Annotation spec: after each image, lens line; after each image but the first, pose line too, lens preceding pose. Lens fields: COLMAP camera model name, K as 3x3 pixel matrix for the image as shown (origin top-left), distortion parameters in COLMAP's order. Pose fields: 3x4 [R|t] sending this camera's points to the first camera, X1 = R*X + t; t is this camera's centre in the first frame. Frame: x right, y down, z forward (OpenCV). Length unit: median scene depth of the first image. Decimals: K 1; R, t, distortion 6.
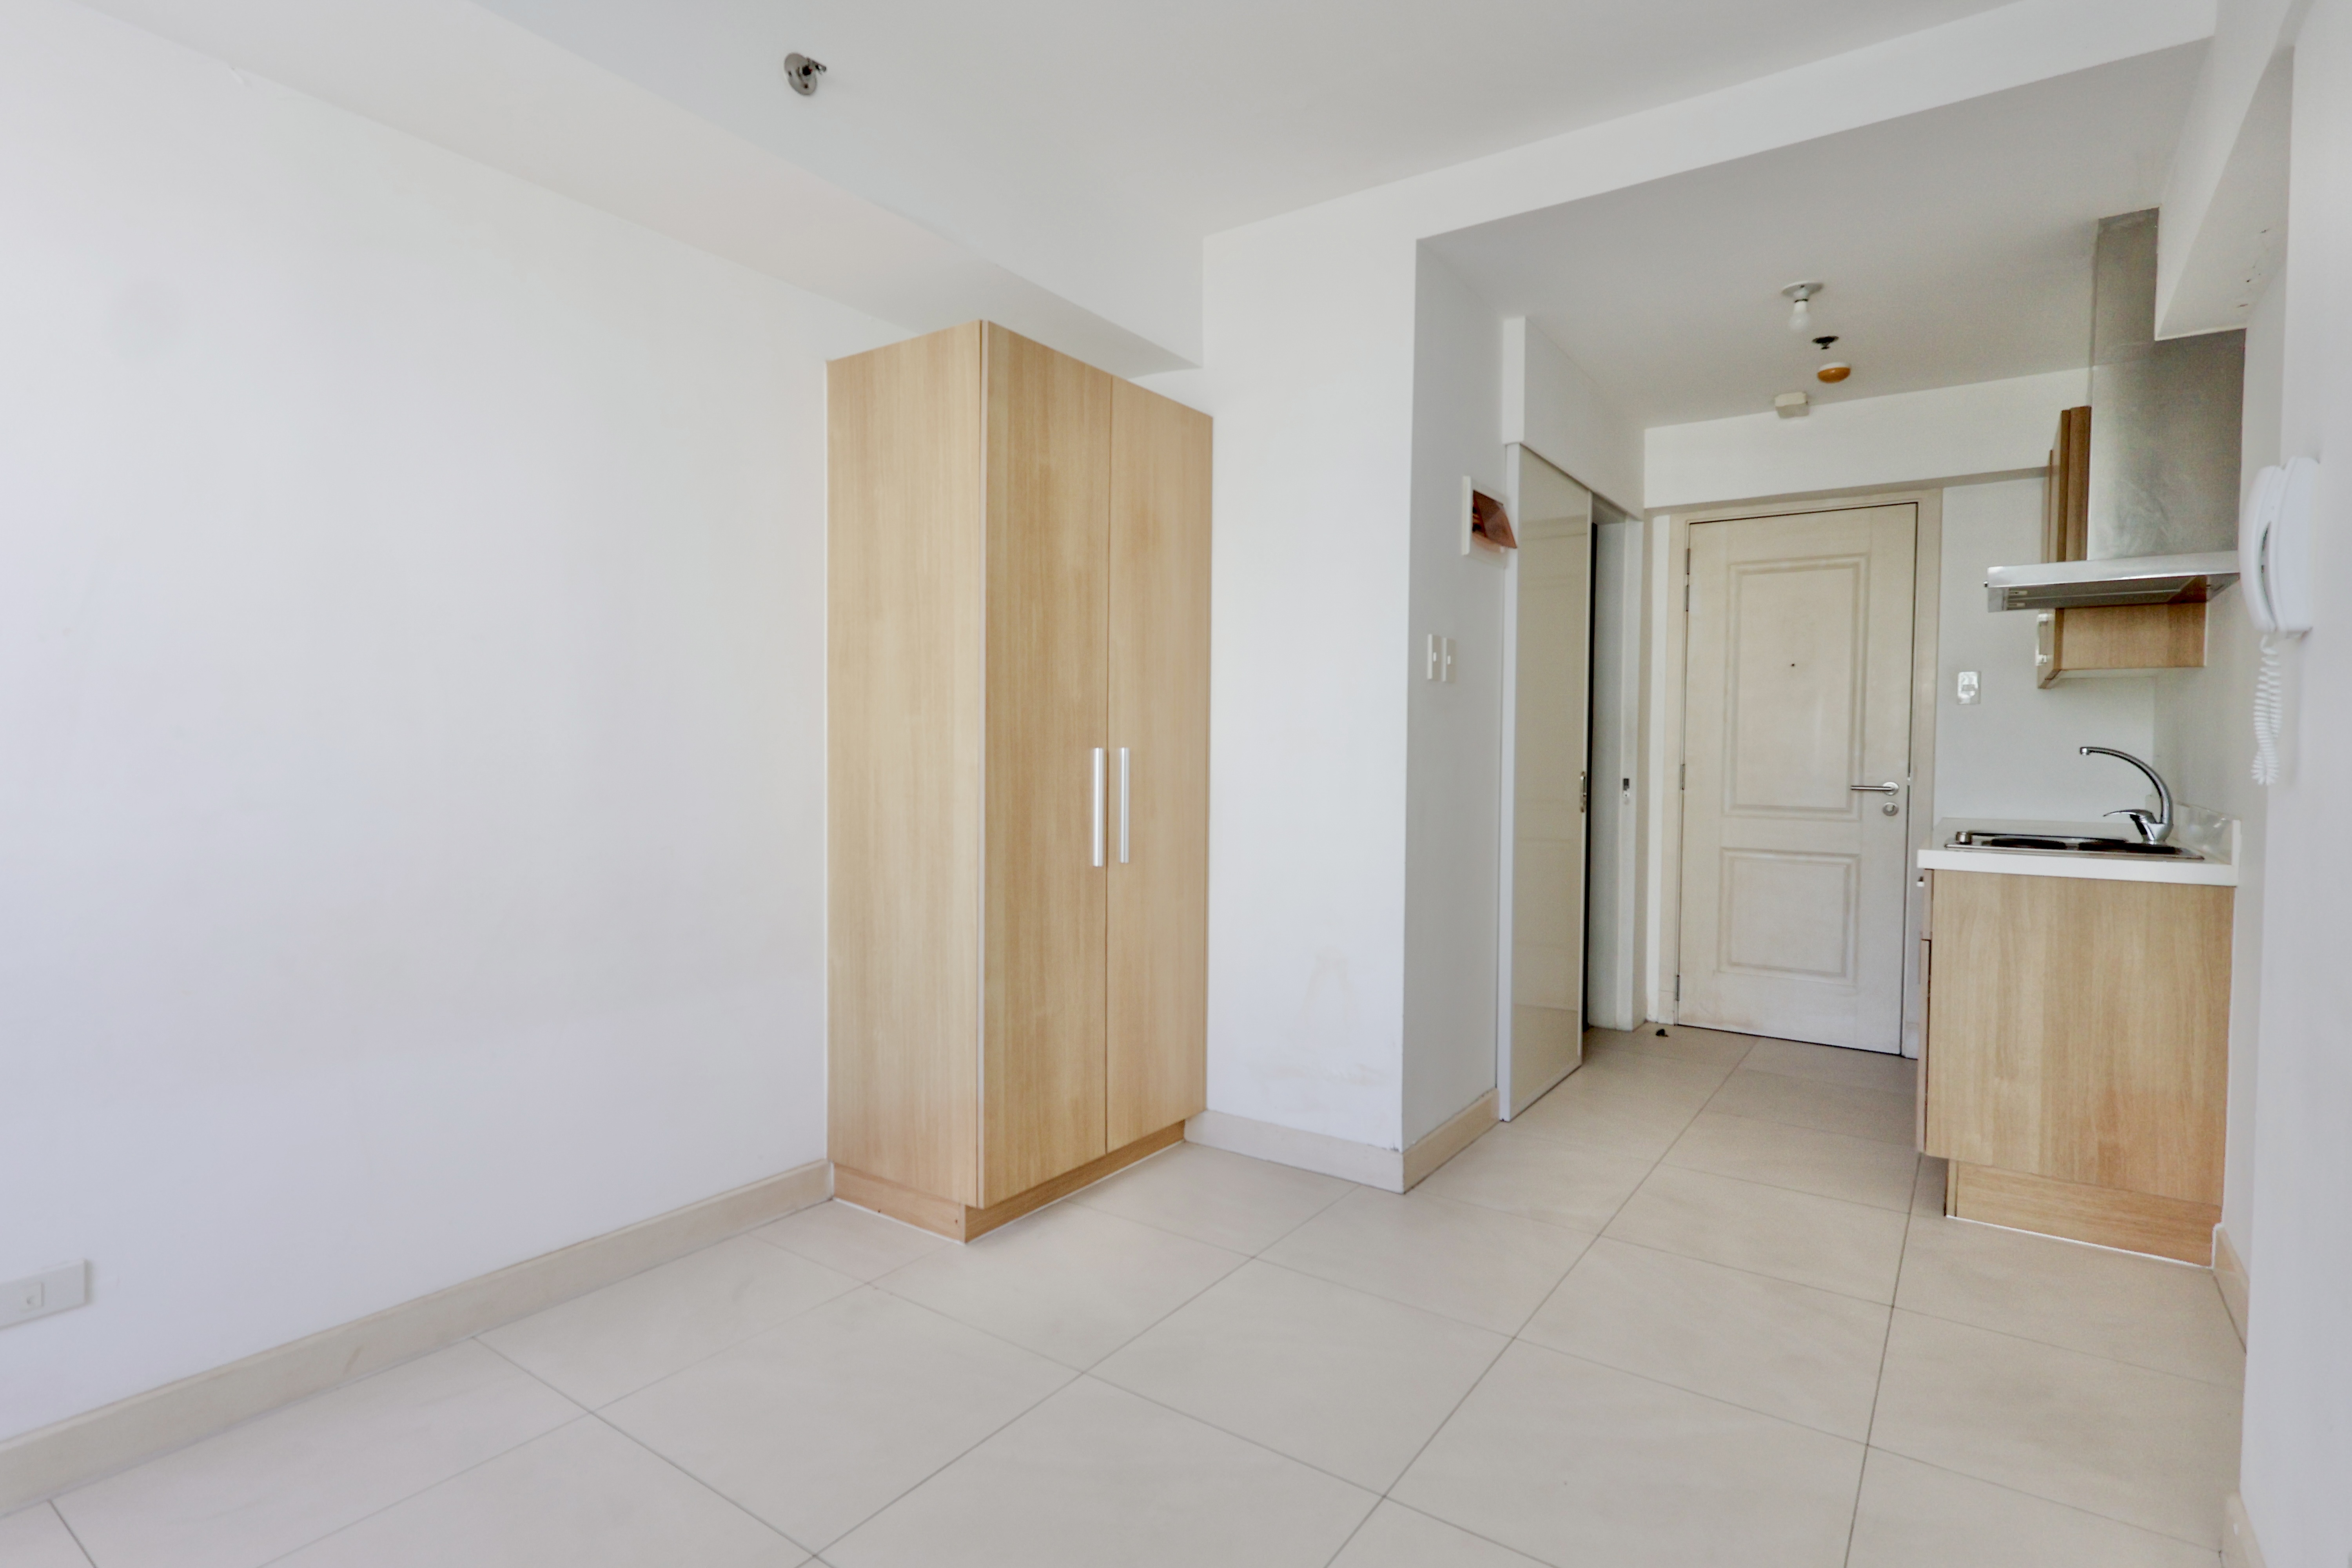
lens RADIAL K [[1162.7, 0, 1206.2], [0, 1162.7, 779.2], [0, 0, 1]] dist [-0.000330, 0.000268]
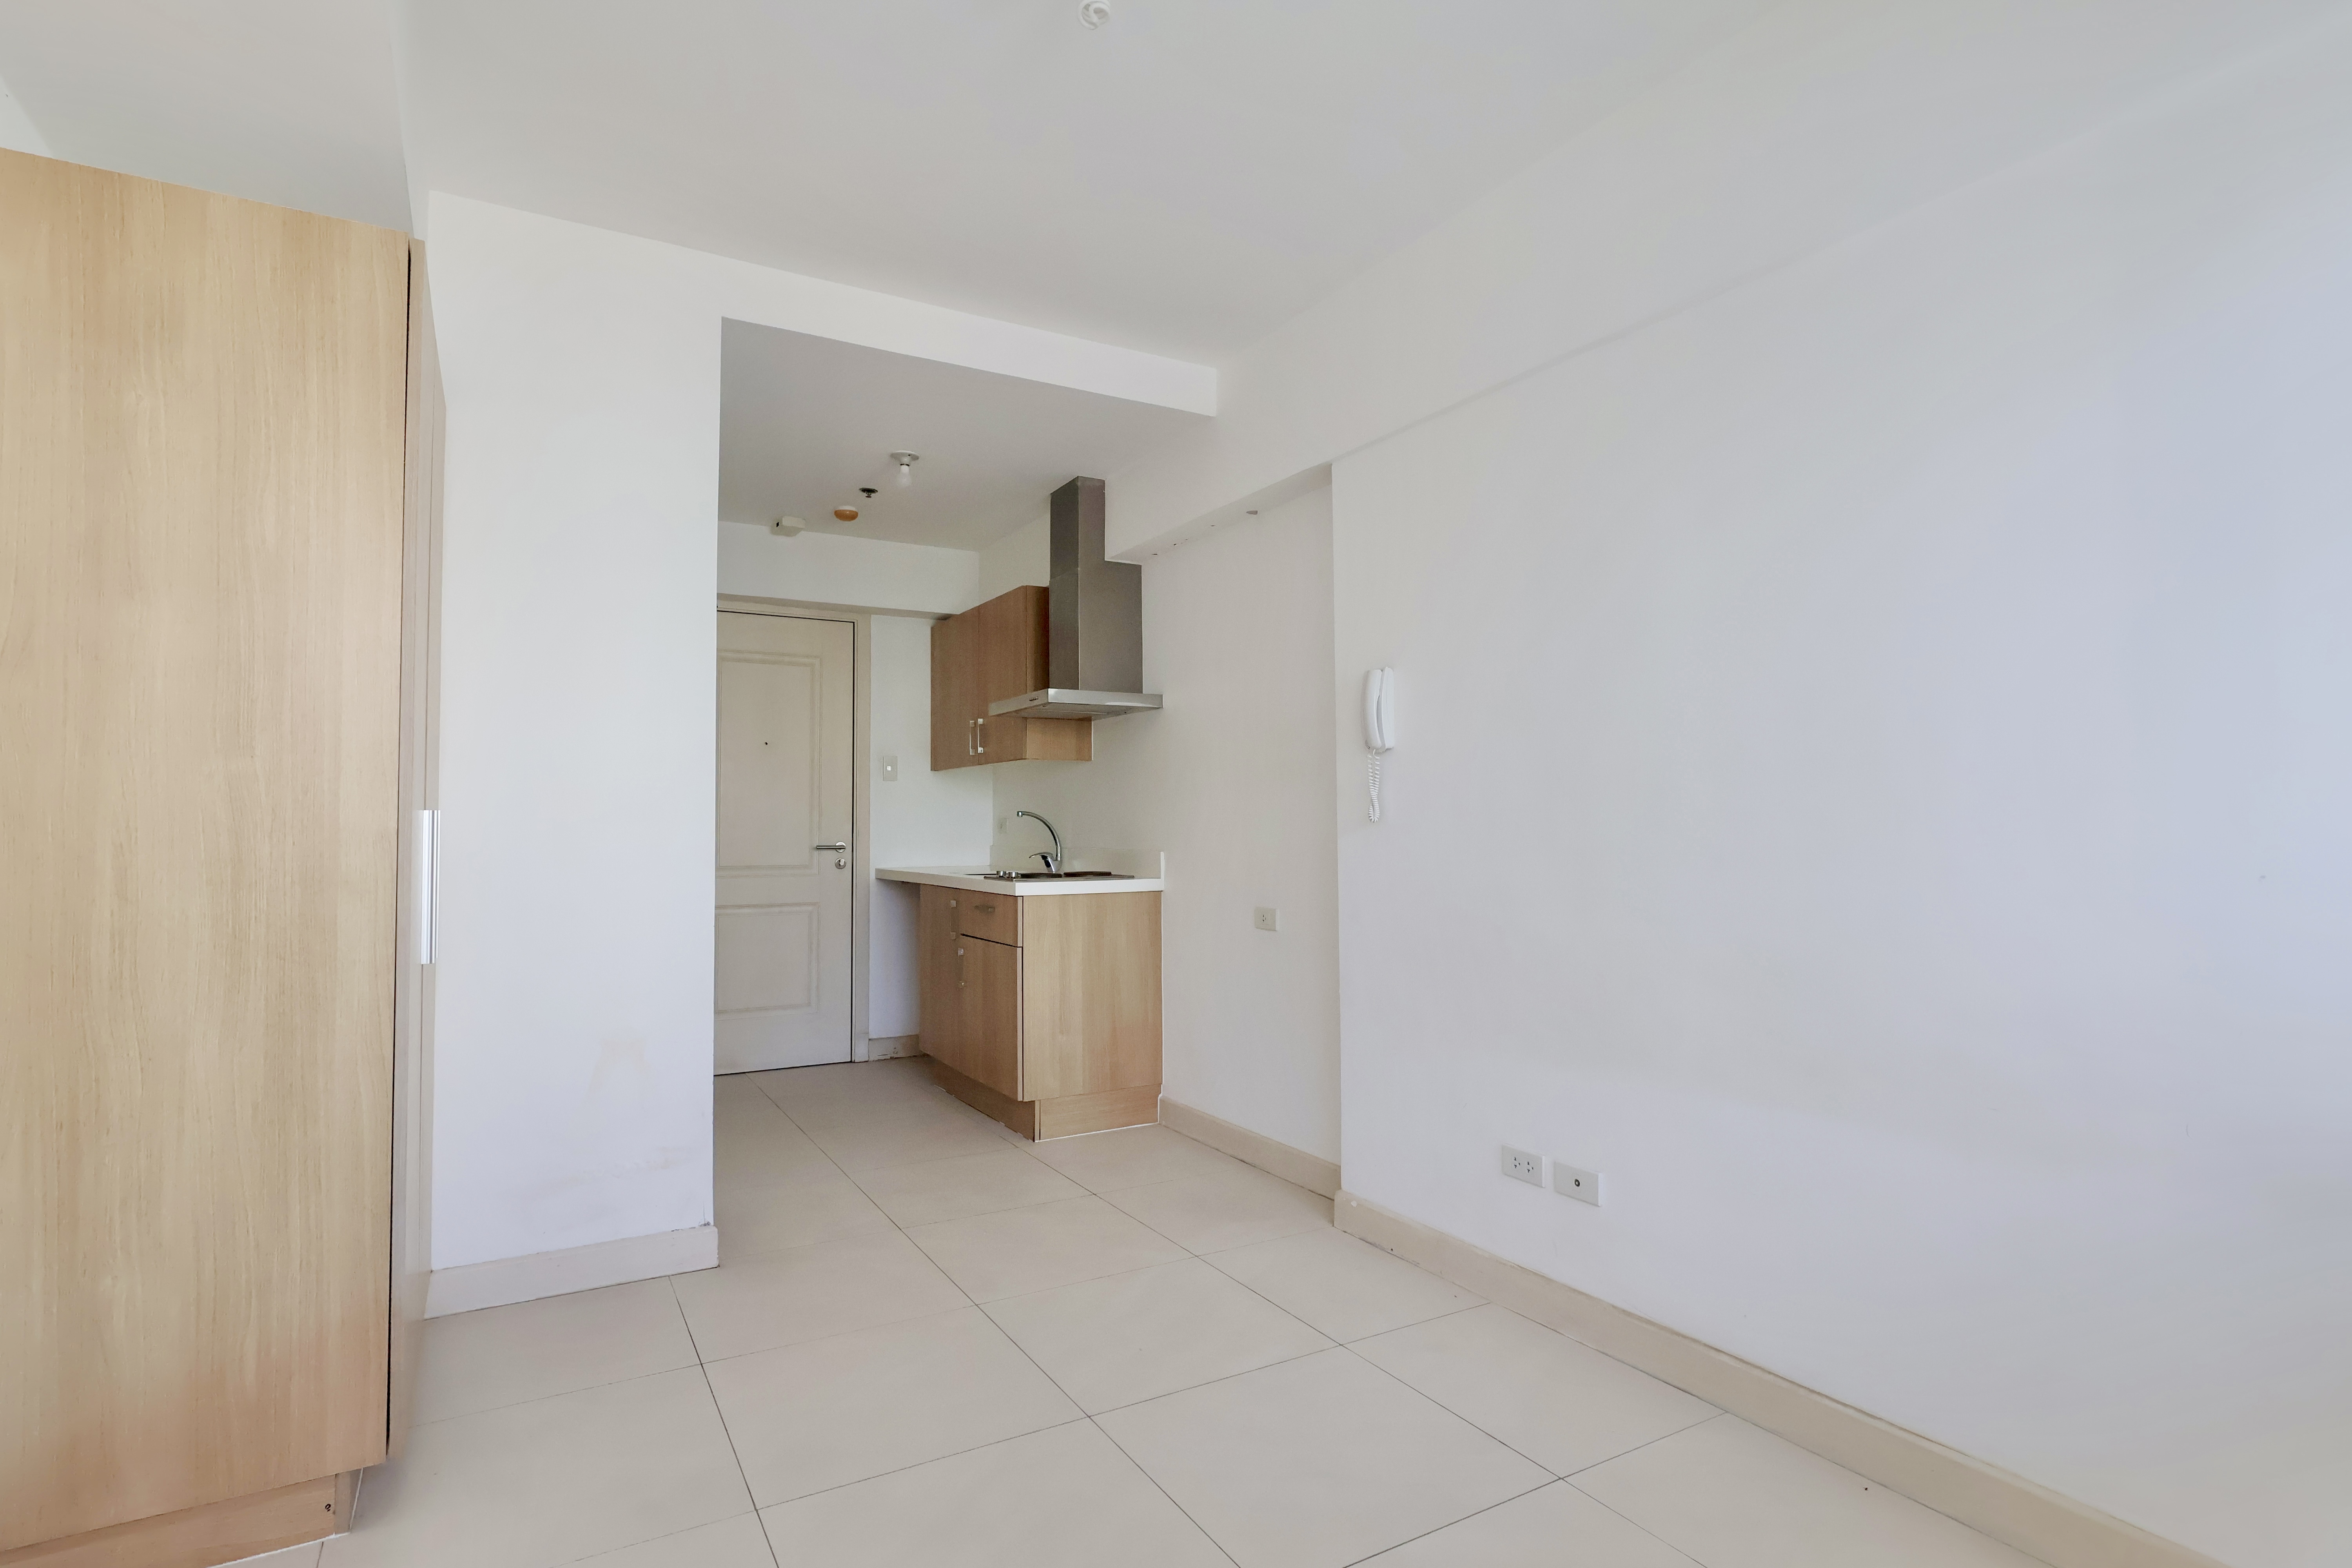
lens RADIAL K [[1106.6, 0, 1216.5], [0, 1106.6, 781.3], [0, 0, 1]] dist [-0.000090, -0.000143]
pose [[0.431568, 0.022975, 0.901788, -0.503011], [0.035136, 0.998489, -0.042253, 0.003460], [-0.901396, 0.049921, 0.430109, 0.203458]]
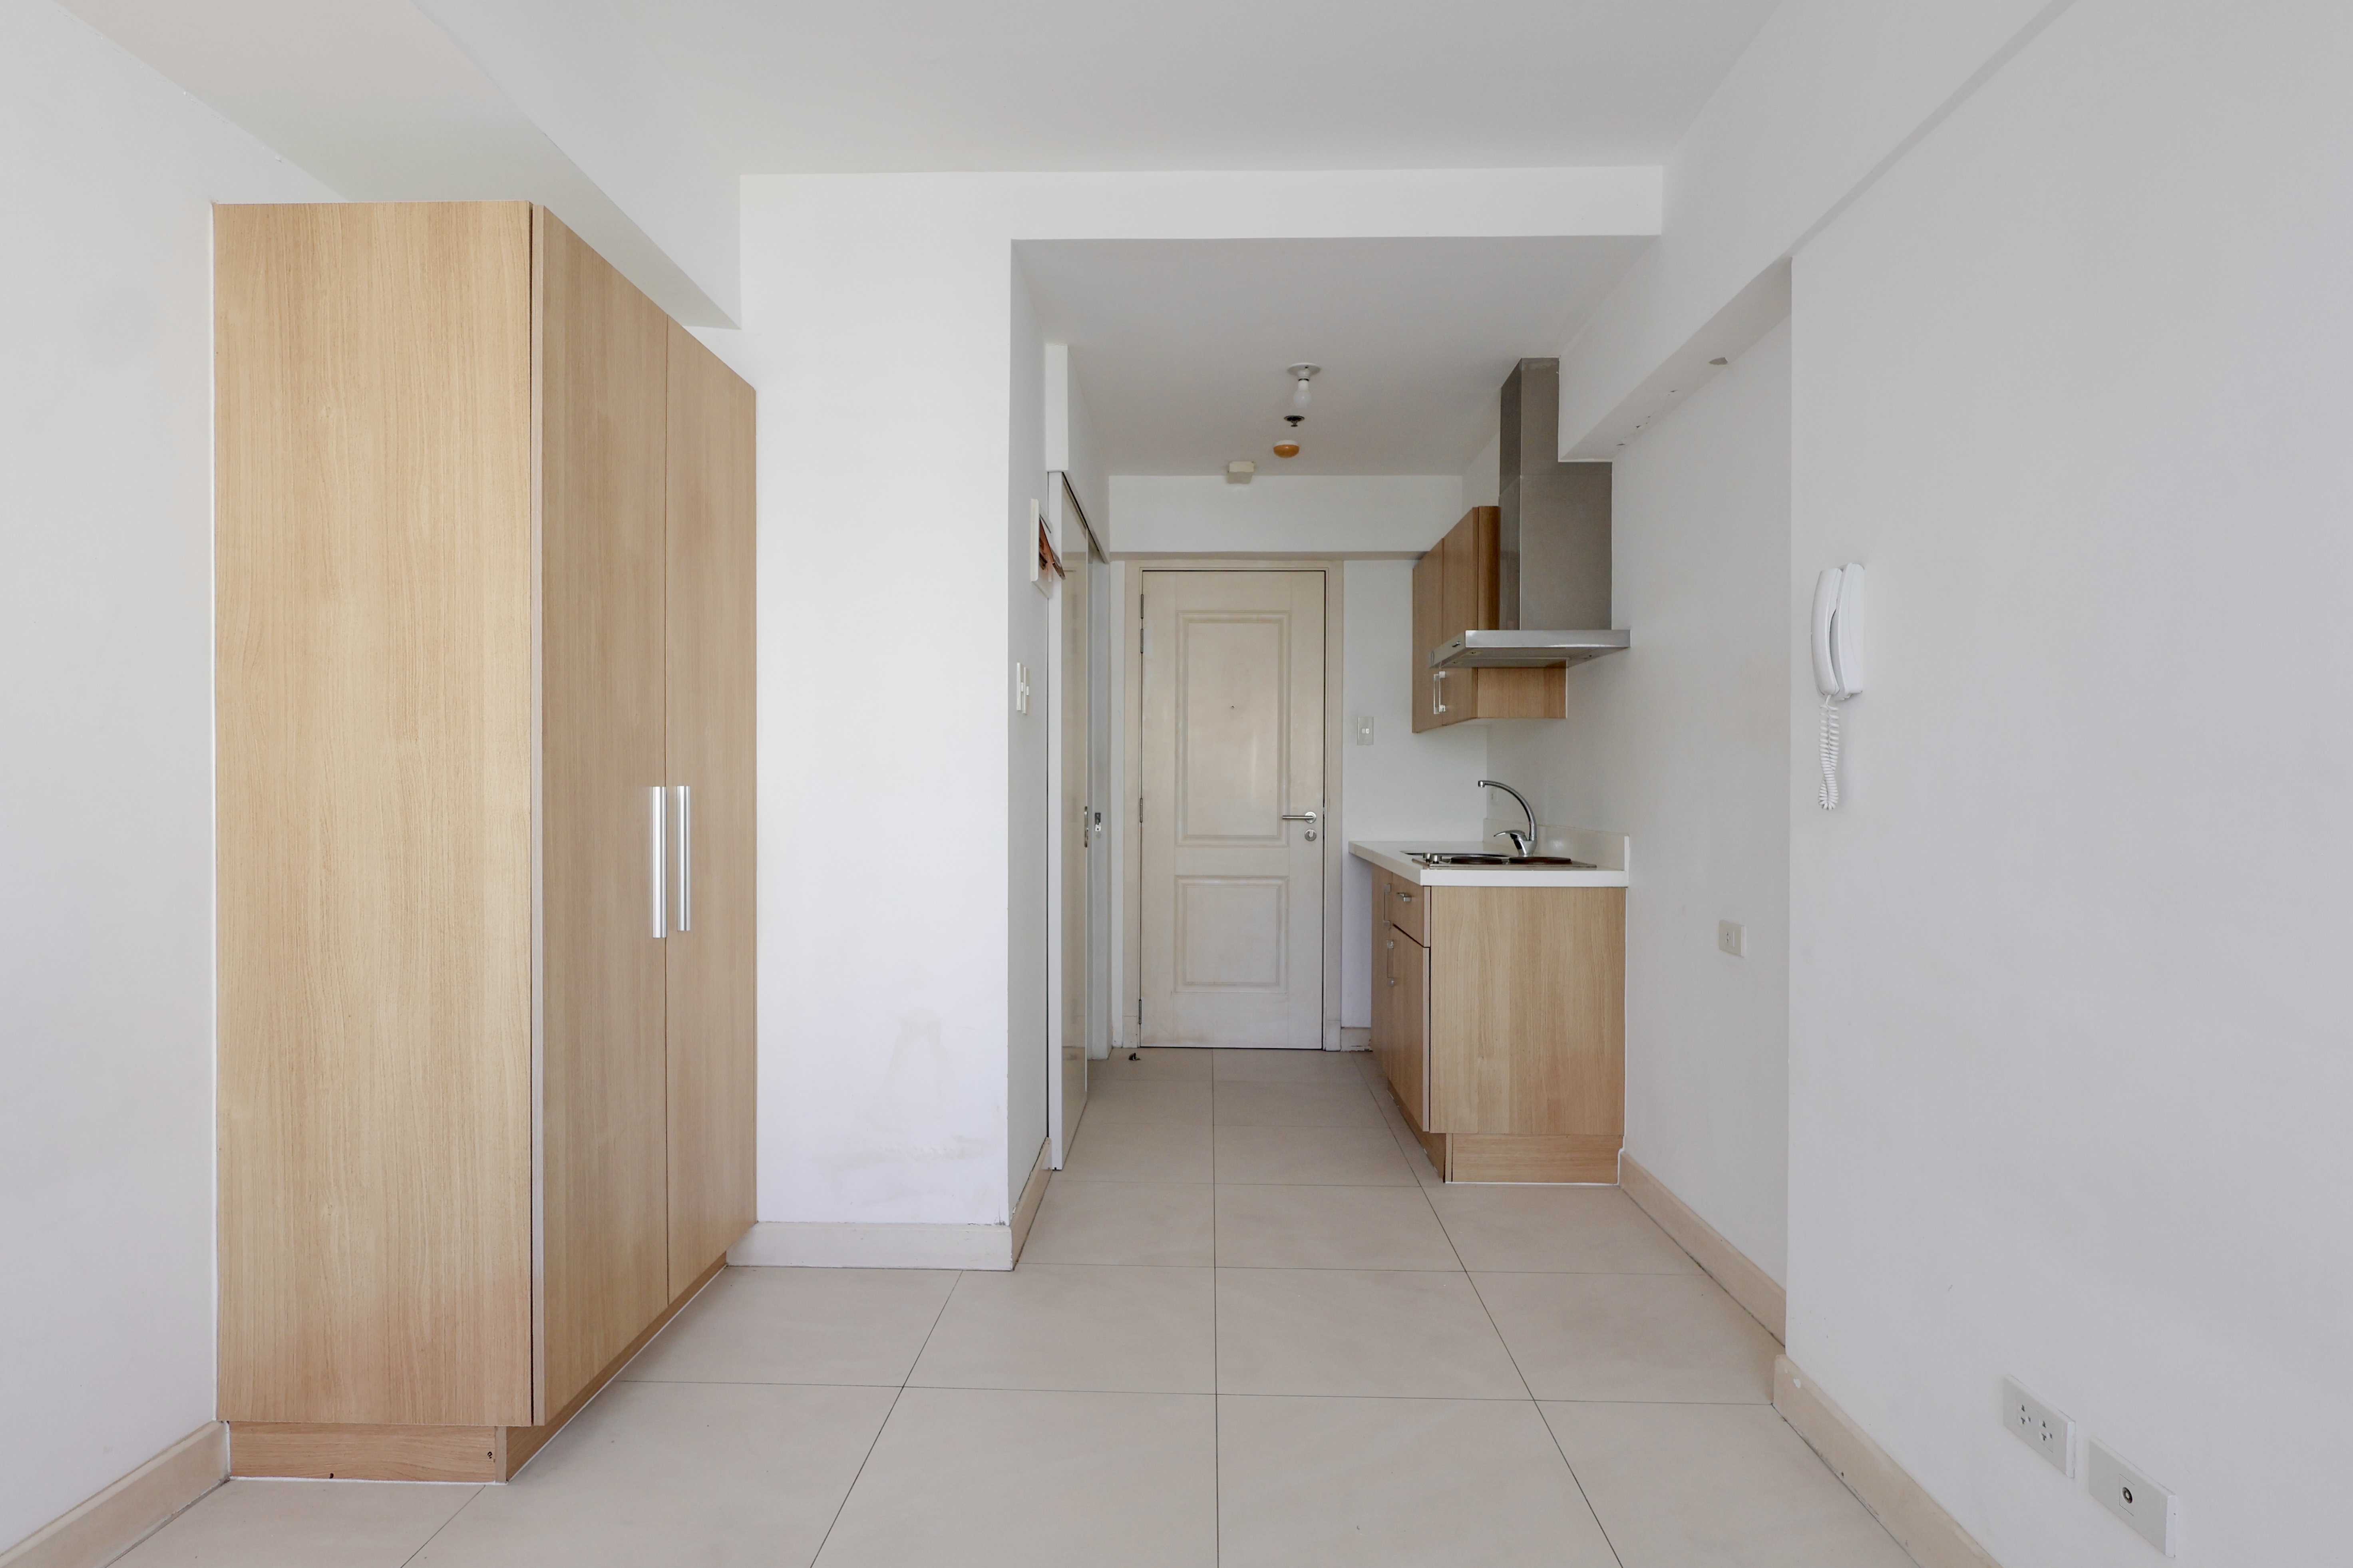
lens RADIAL K [[1173.4, 0, 1212.6], [0, 1173.4, 792.2], [0, 0, 1]] dist [-0.000957, 0.000209]
pose [[0.839458, -0.008866, 0.543352, -0.198637], [0.019068, 0.999732, -0.013147, -0.005079], [-0.543089, 0.021398, 0.839402, 0.130142]]
